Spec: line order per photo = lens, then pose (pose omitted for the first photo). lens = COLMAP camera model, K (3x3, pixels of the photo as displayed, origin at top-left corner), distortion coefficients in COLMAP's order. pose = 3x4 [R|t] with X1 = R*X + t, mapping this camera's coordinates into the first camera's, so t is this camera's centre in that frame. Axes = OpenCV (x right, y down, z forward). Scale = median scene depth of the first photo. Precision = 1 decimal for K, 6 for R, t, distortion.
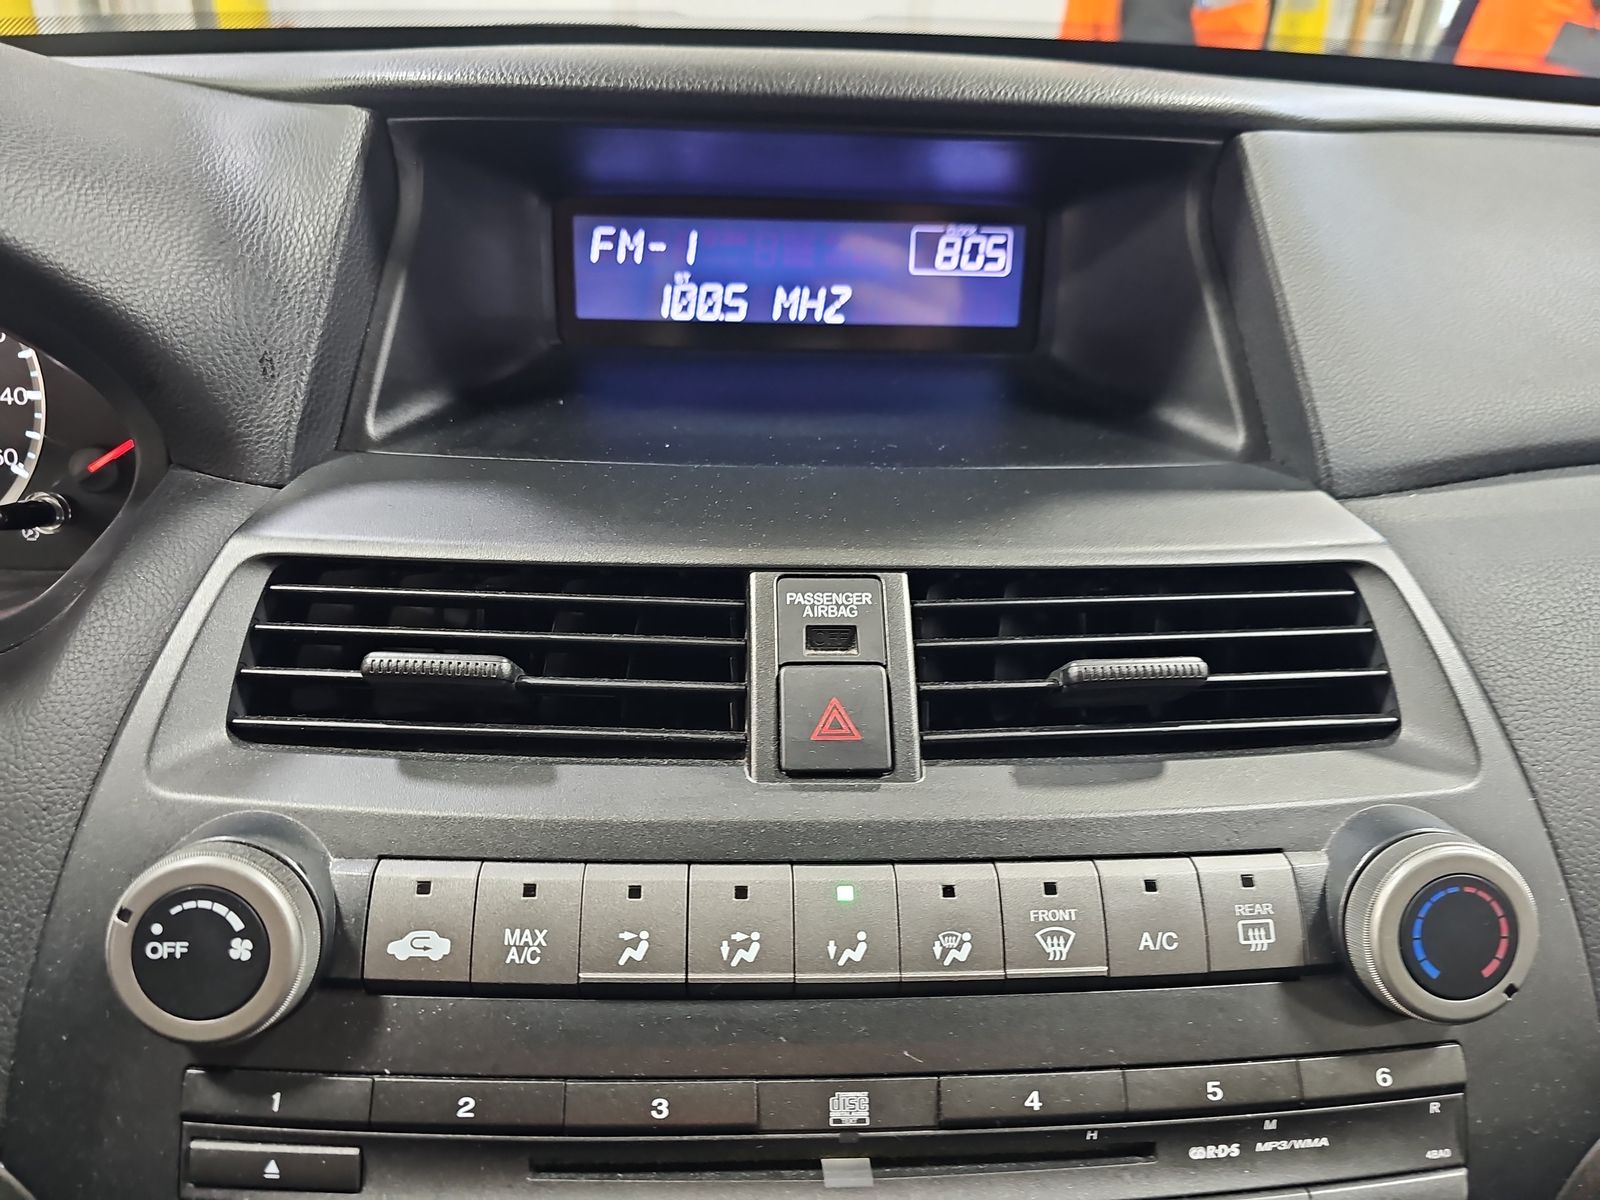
lens RADIAL K [[1109.8, 0, 784.5], [0, 1109.8, 601.4], [0, 0, 1]] dist [0.033773, -0.025665]
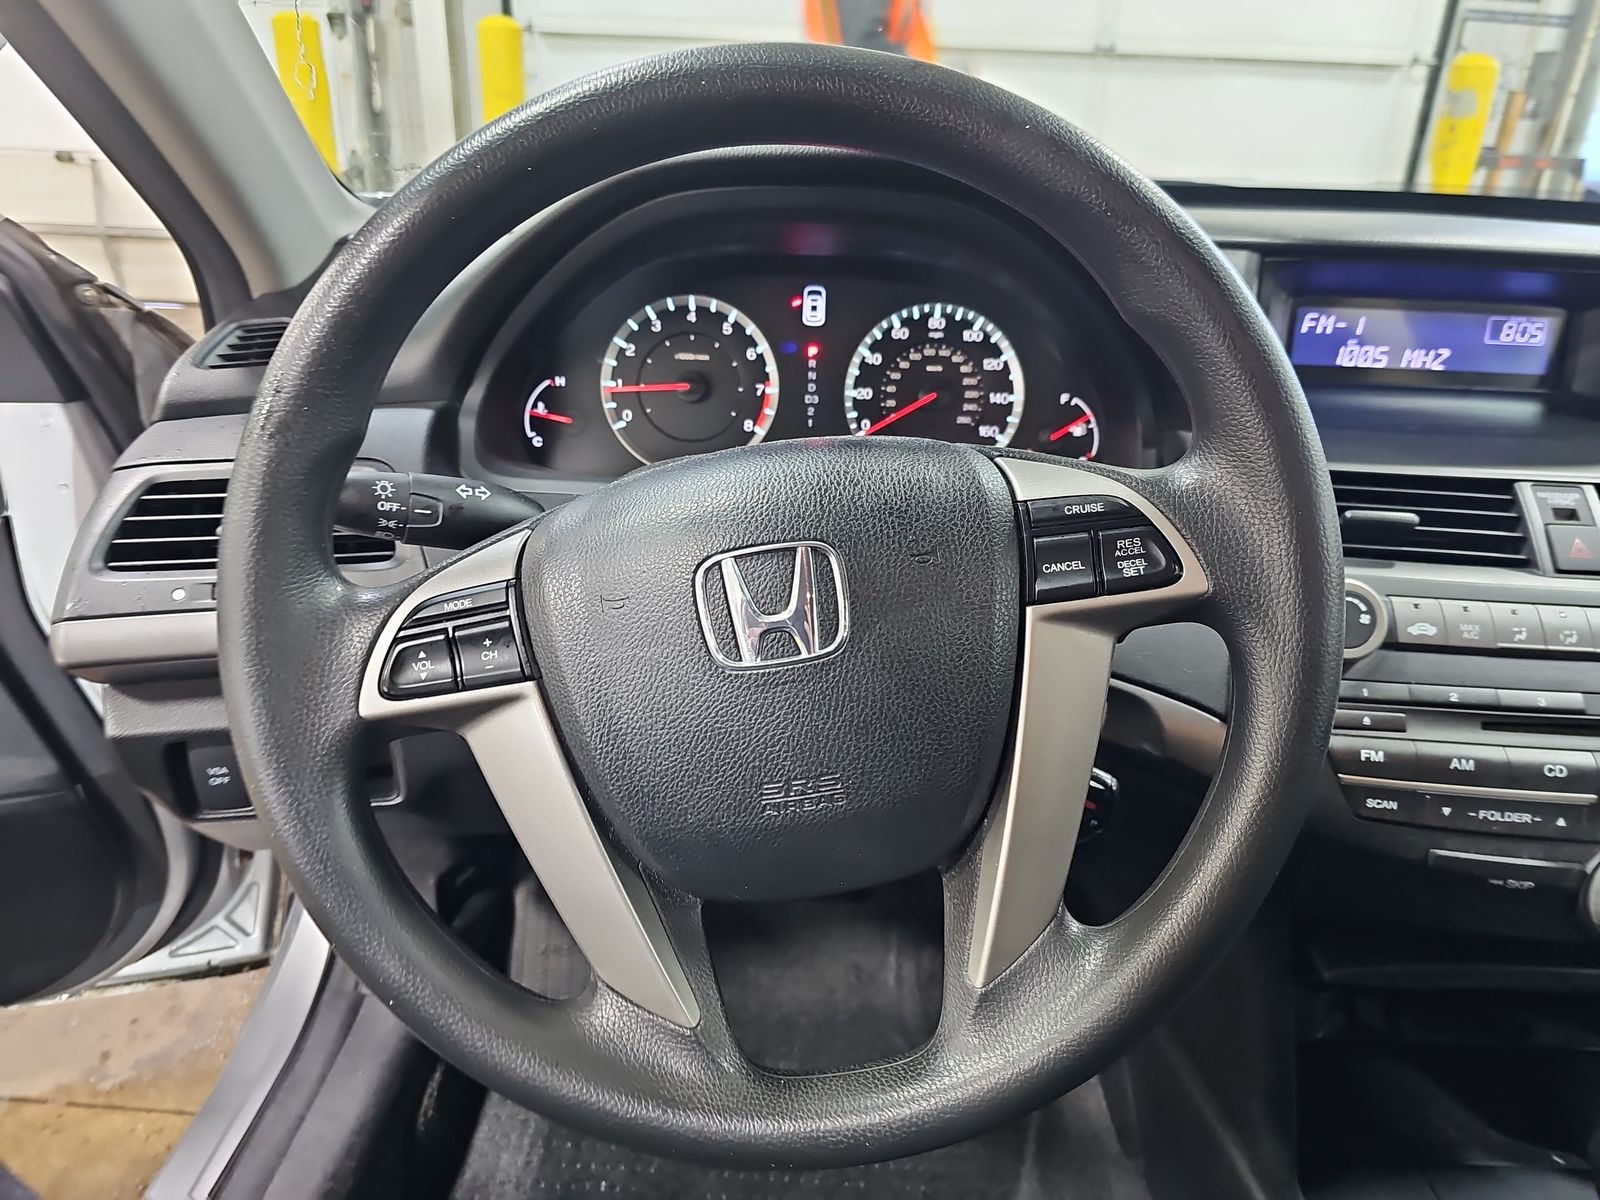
lens RADIAL K [[1109.8, 0, 784.5], [0, 1109.8, 601.4], [0, 0, 1]] dist [0.033773, -0.025665]
pose [[0.997998, 0.037662, -0.050811, -0.887683], [-0.040644, 0.997431, -0.058990, 0.259192], [0.048458, 0.060937, 0.996965, -0.783373]]
